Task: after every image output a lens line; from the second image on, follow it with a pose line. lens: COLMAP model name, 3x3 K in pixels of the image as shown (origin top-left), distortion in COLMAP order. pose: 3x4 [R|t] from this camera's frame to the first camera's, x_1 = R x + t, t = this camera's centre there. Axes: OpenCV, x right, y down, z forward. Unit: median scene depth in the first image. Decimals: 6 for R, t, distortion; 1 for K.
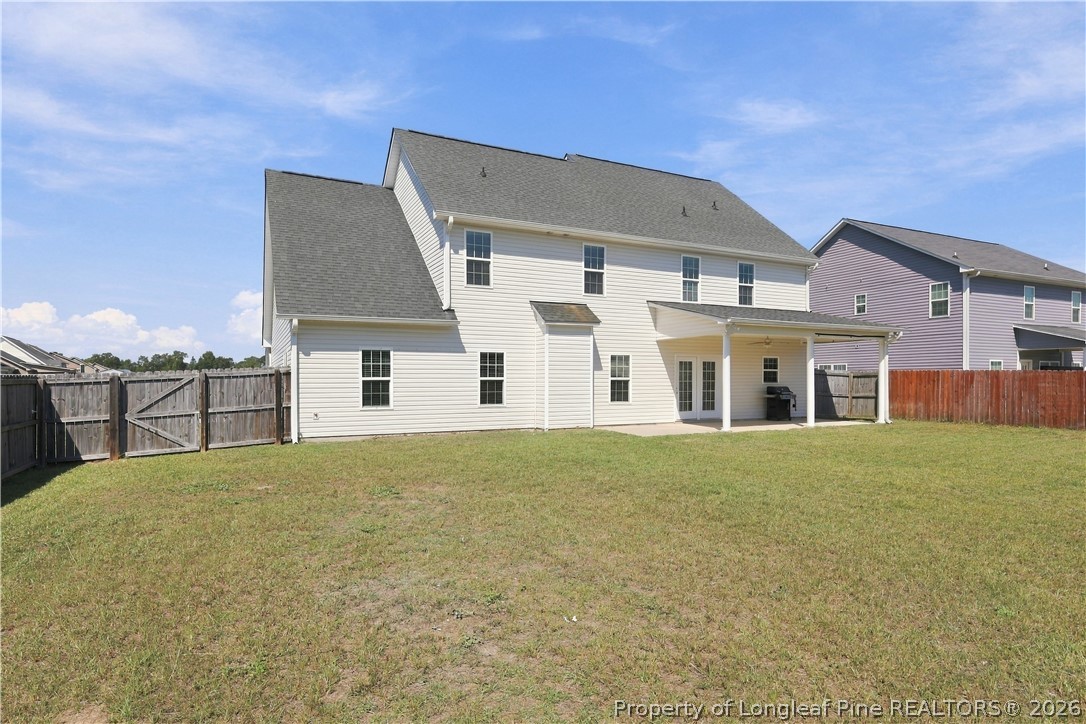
lens RADIAL K [[582.6, 0, 547.4], [0, 582.6, 380.0], [0, 0, 1]] dist [0.005142, -0.000002]
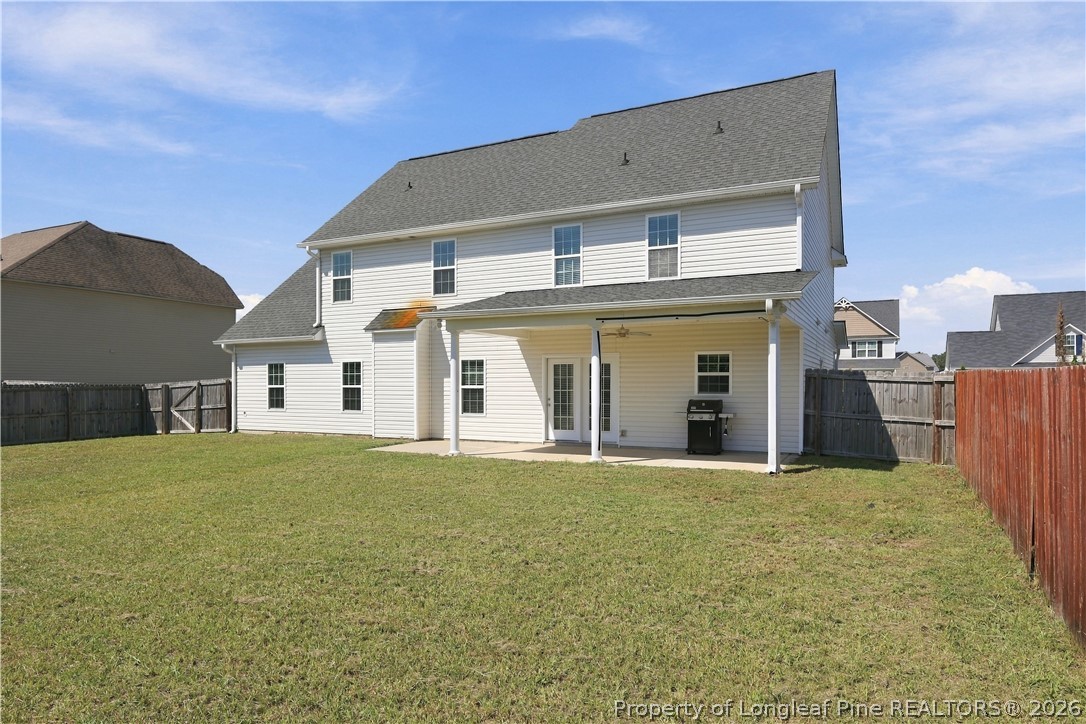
lens RADIAL K [[670.8, 0, 549.9], [0, 670.8, 385.7], [0, 0, 1]] dist [0.018677, 0.000096]
pose [[0.598941, -0.000380, -0.800793, 1.002487], [-0.004499, 0.999983, -0.003839, -0.000673], [0.800781, 0.005902, 0.598929, 0.495247]]
